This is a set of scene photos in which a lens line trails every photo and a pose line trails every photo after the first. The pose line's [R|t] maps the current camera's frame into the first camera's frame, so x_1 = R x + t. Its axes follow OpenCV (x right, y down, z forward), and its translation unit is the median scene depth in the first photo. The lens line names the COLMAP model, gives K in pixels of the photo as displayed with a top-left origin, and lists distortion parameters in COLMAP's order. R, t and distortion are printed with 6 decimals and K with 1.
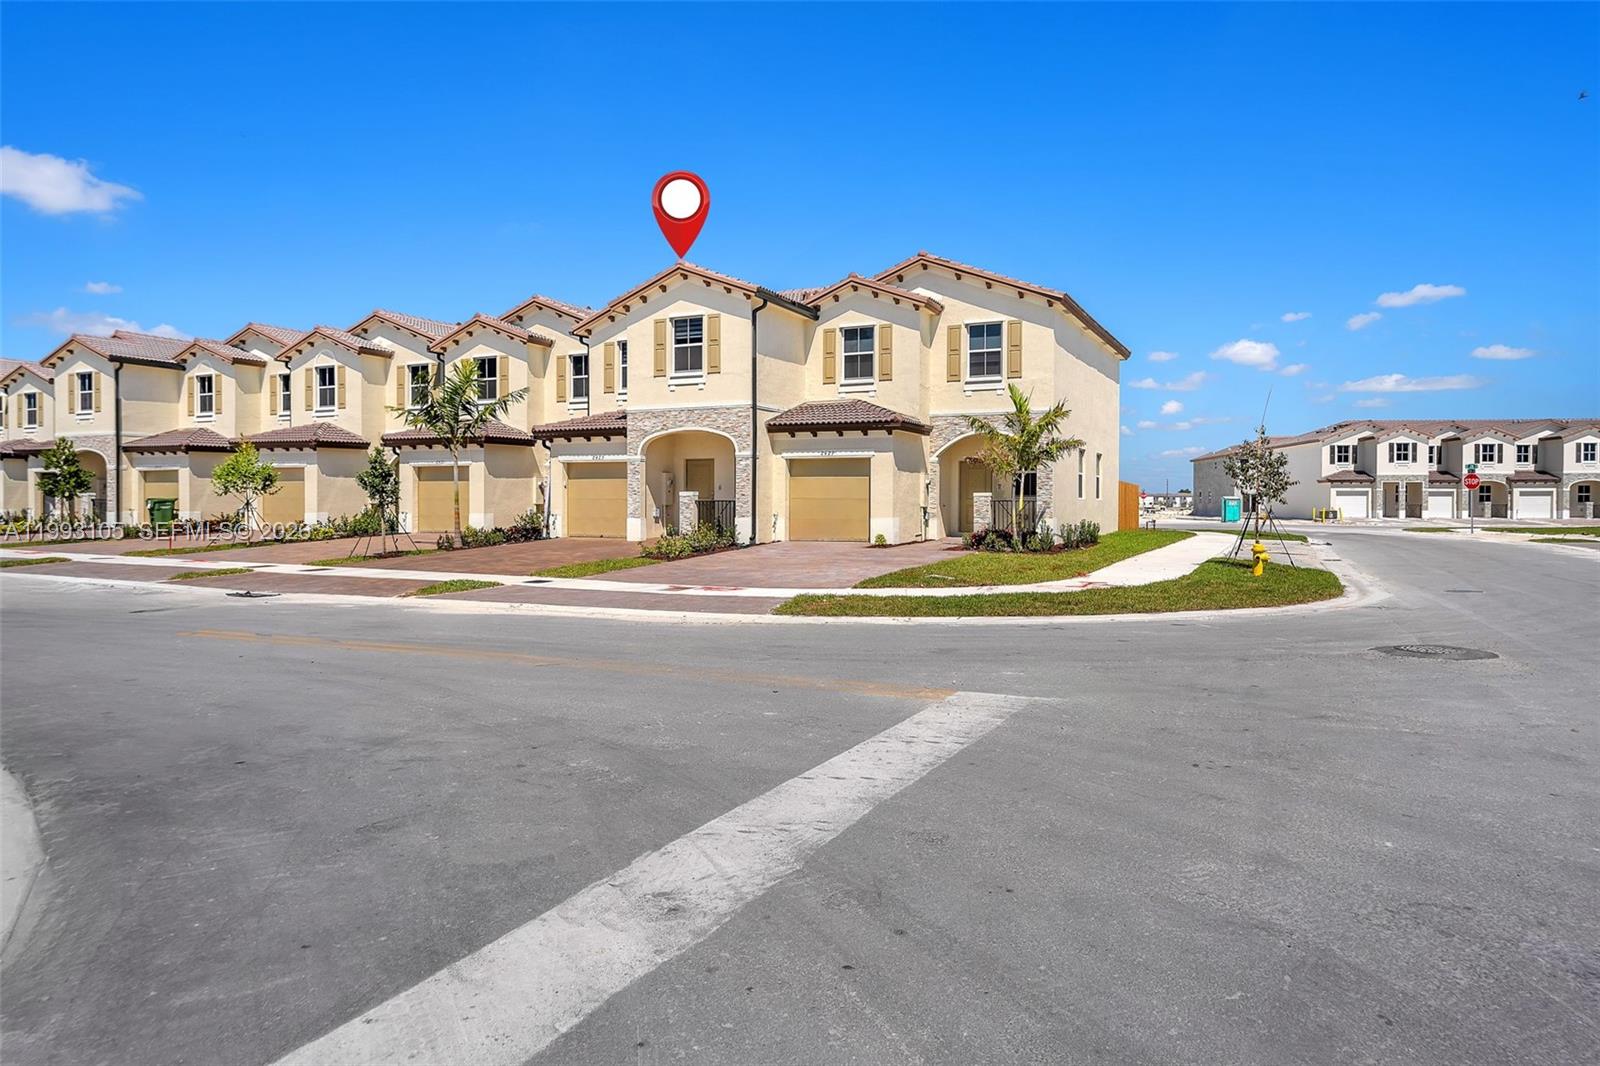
lens RADIAL K [[1105.9, 0, 793.2], [0, 1105.9, 517.9], [0, 0, 1]] dist [0.040074, -0.013147]
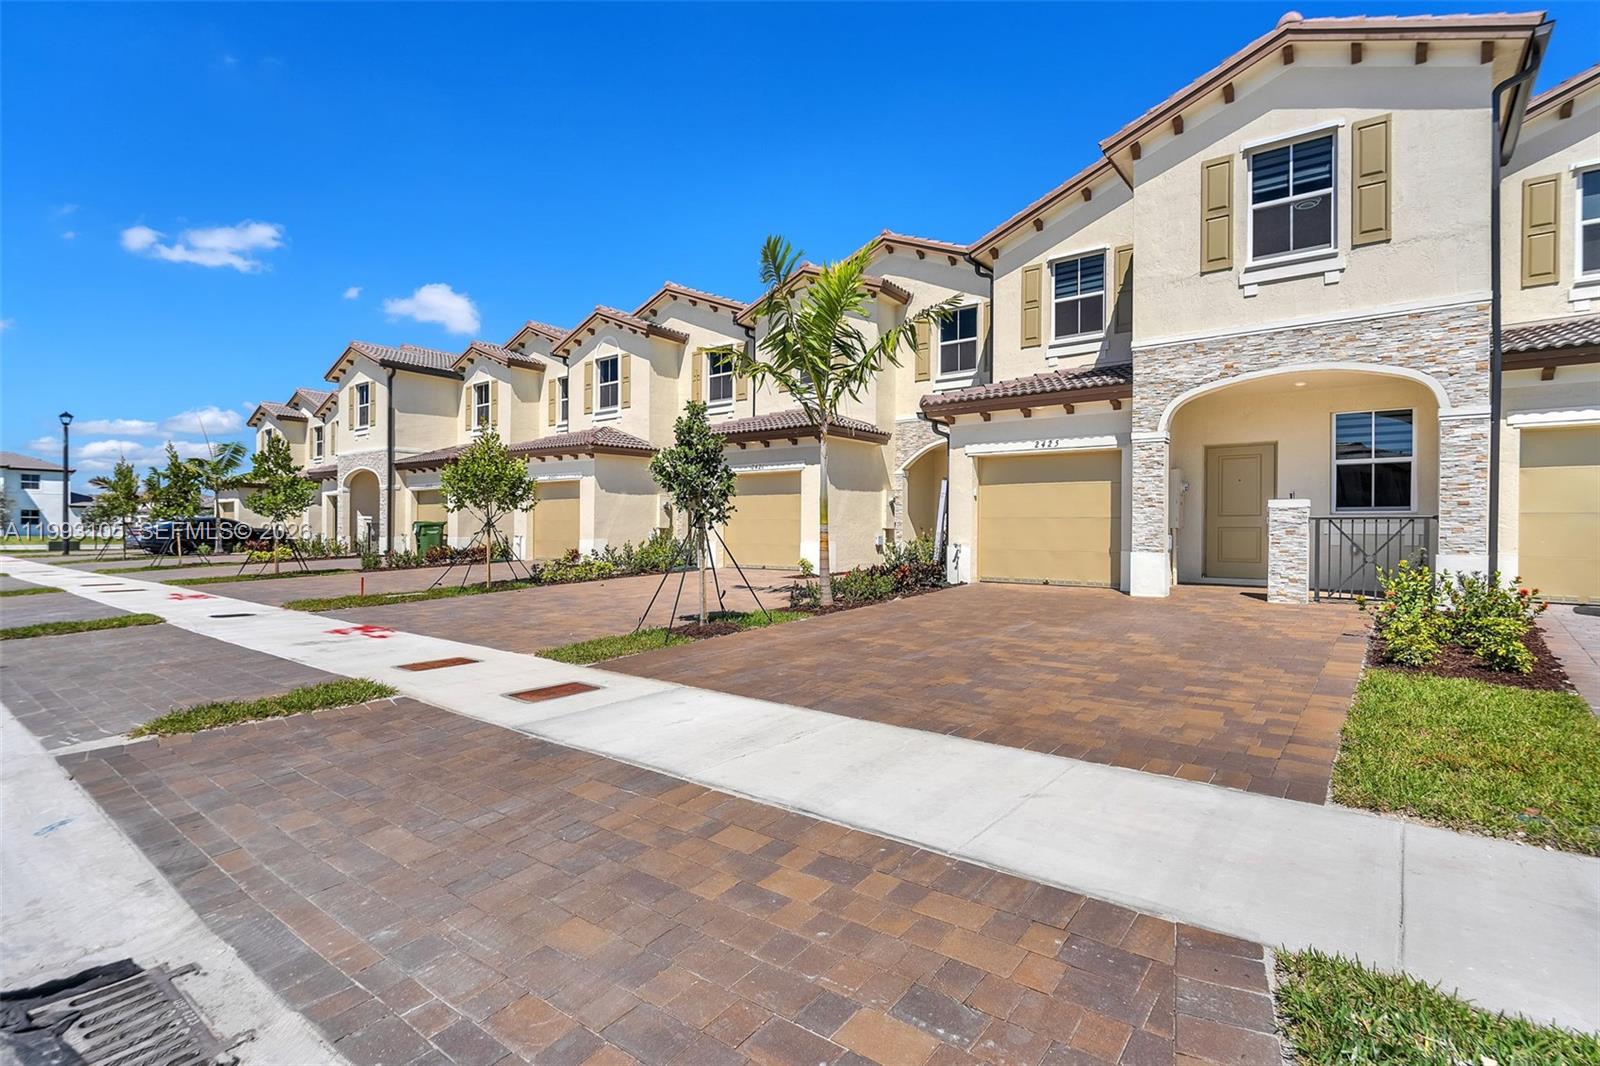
lens RADIAL K [[779.3, 0, 794.2], [0, 779.3, 535.7], [0, 0, 1]] dist [-0.008954, 0.003908]
pose [[0.984808, 0.003813, -0.173603, -0.187855], [-0.005727, 0.999928, -0.010529, -0.002061], [0.173550, 0.011363, 0.984759, 0.468383]]
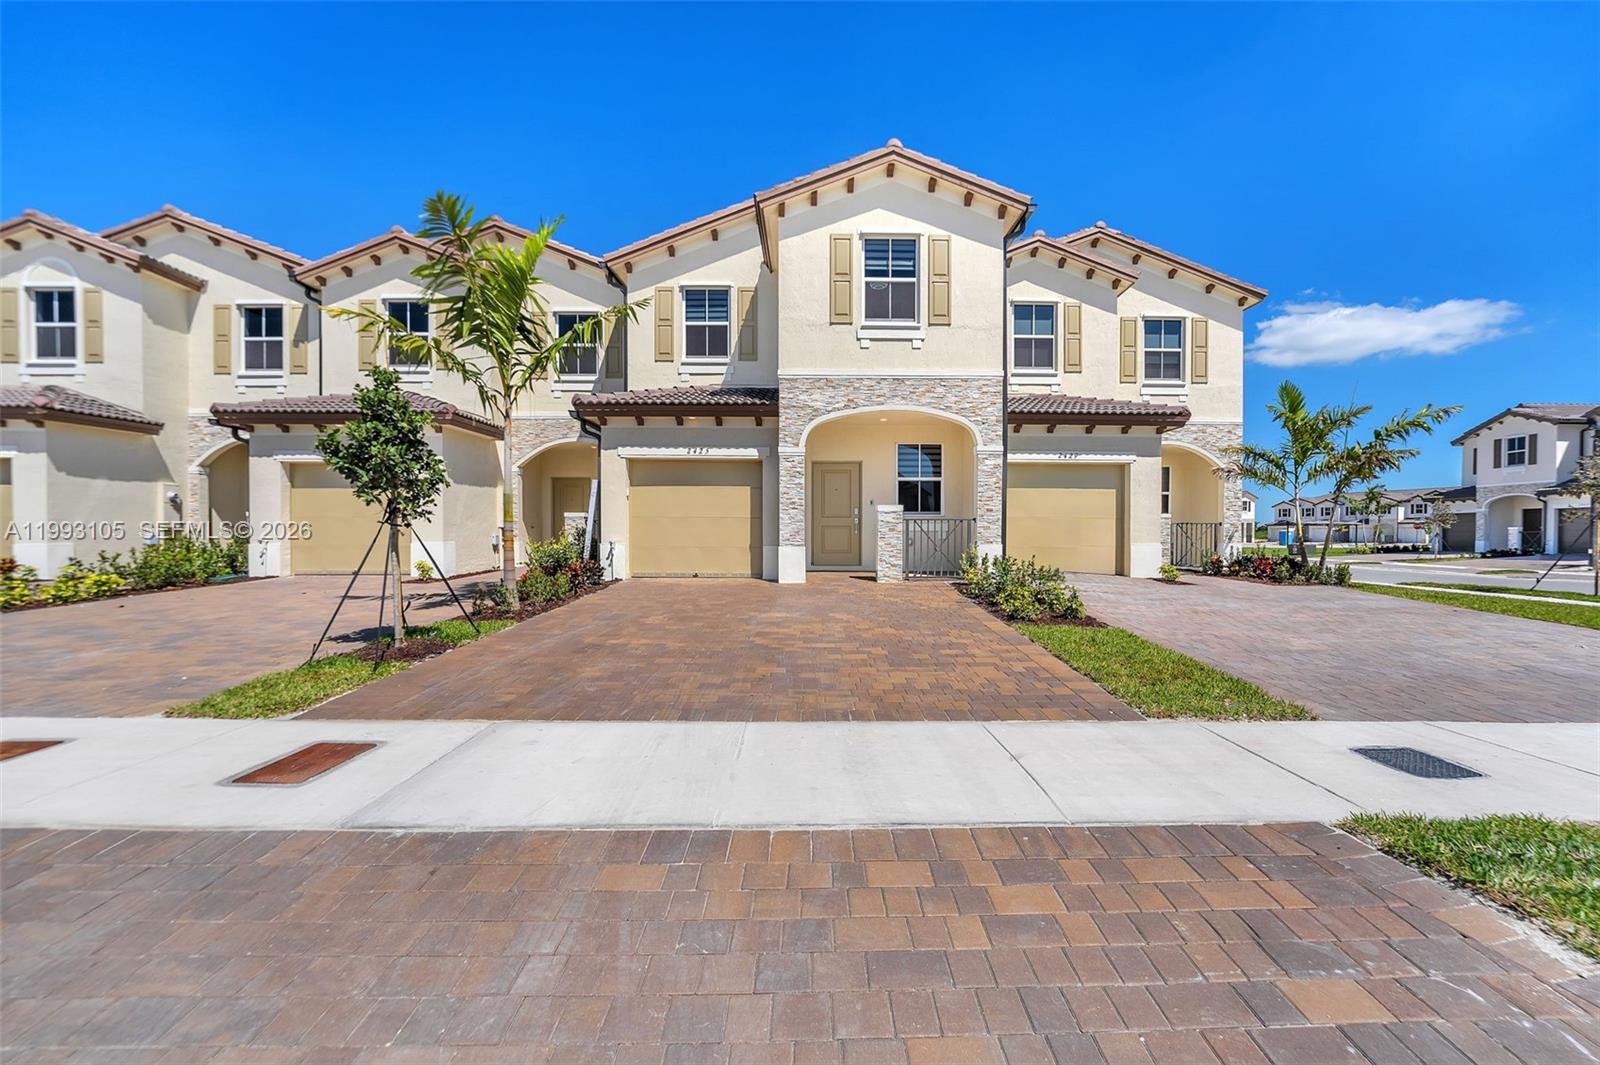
lens RADIAL K [[690.8, 0, 793.8], [0, 690.8, 551.3], [0, 0, 1]] dist [-0.014987, 0.001053]
pose [[0.870723, -0.014656, 0.491555, -0.259186], [0.008736, 0.999859, 0.014337, -0.001986], [-0.491696, -0.008189, 0.870728, 0.503688]]
